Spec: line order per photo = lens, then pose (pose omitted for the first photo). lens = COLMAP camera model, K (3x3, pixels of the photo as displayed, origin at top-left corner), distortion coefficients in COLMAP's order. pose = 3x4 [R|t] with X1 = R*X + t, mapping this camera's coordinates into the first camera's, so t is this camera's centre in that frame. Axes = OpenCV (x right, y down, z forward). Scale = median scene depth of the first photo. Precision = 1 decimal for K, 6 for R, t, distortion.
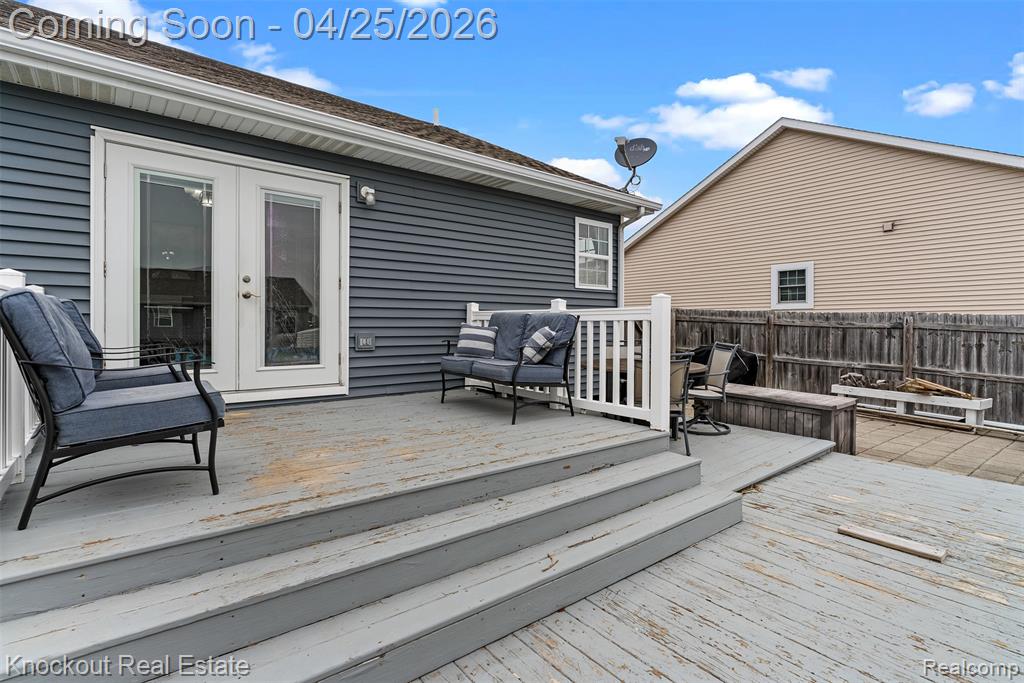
lens RADIAL K [[495.6, 0, 512.7], [0, 495.6, 329.5], [0, 0, 1]] dist [0.003782, 0.000498]
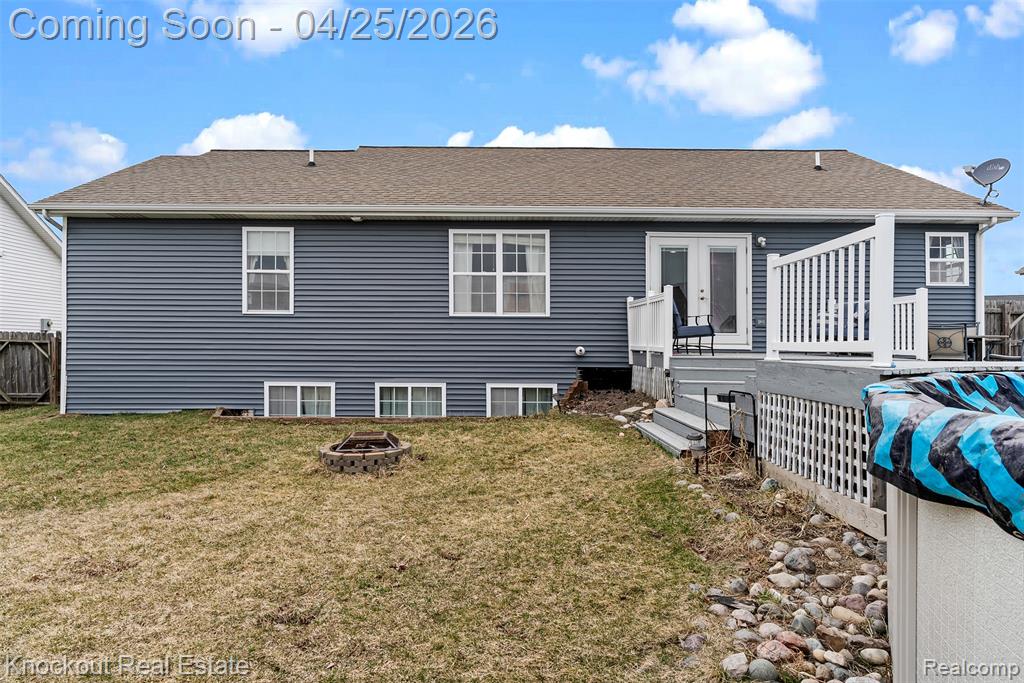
lens RADIAL K [[634.7, 0, 510.8], [0, 634.7, 321.2], [0, 0, 1]] dist [-0.005169, -0.000131]
pose [[0.772314, -0.019511, -0.634941, 0.487386], [-0.012991, 0.998834, -0.046496, 0.147464], [0.635108, 0.044158, 0.771160, -1.424362]]
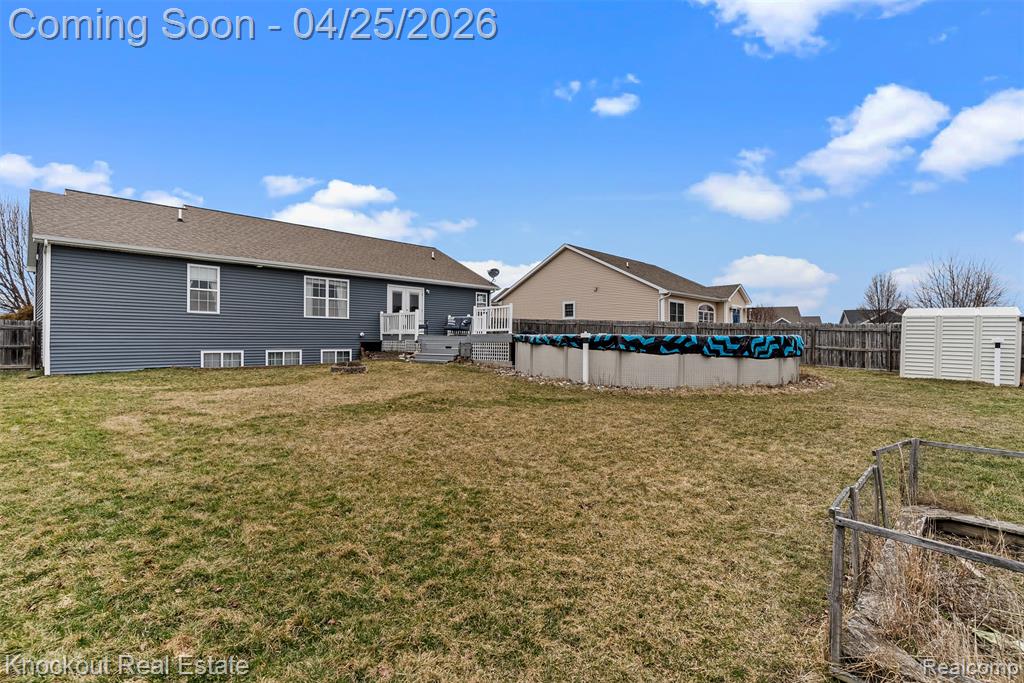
lens RADIAL K [[495.6, 0, 512.7], [0, 495.6, 329.5], [0, 0, 1]] dist [0.003782, 0.000498]
pose [[0.992524, 0.002804, 0.122014, -0.072714], [0.001412, 0.999405, -0.034454, 0.251663], [-0.122038, 0.034369, 0.991930, -3.810064]]
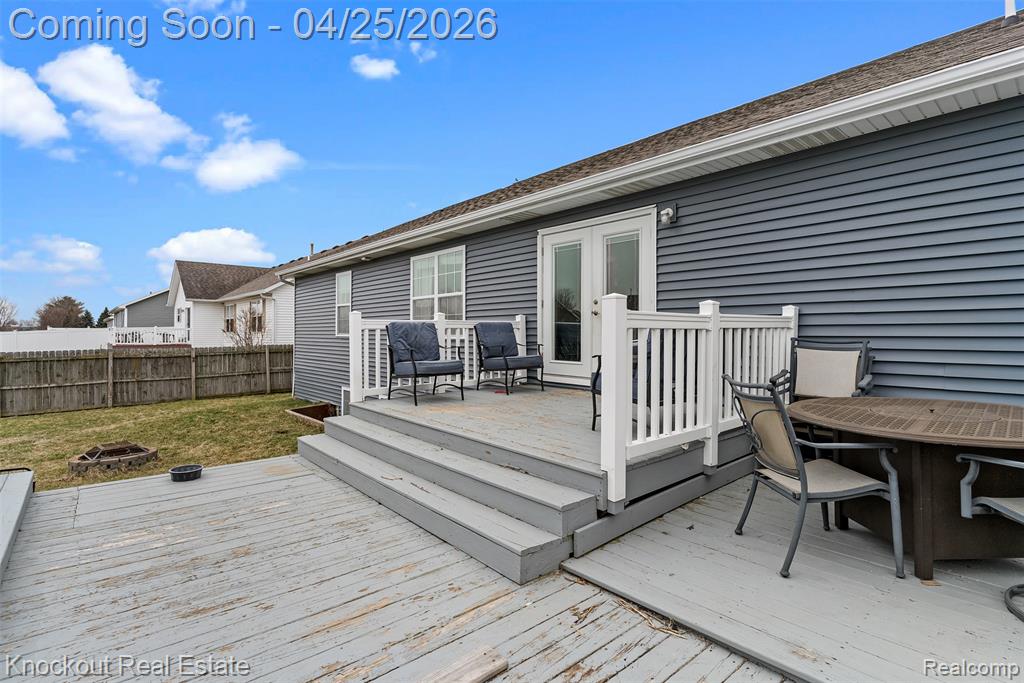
lens RADIAL K [[495.4, 0, 512.0], [0, 495.4, 341.5], [0, 0, 1]] dist [-0.025739, 0.000069]
pose [[0.037897, 0.015394, -0.999163, 0.826582], [-0.012195, 0.999814, 0.014942, -0.004507], [0.999207, 0.011619, 0.038077, 0.644056]]
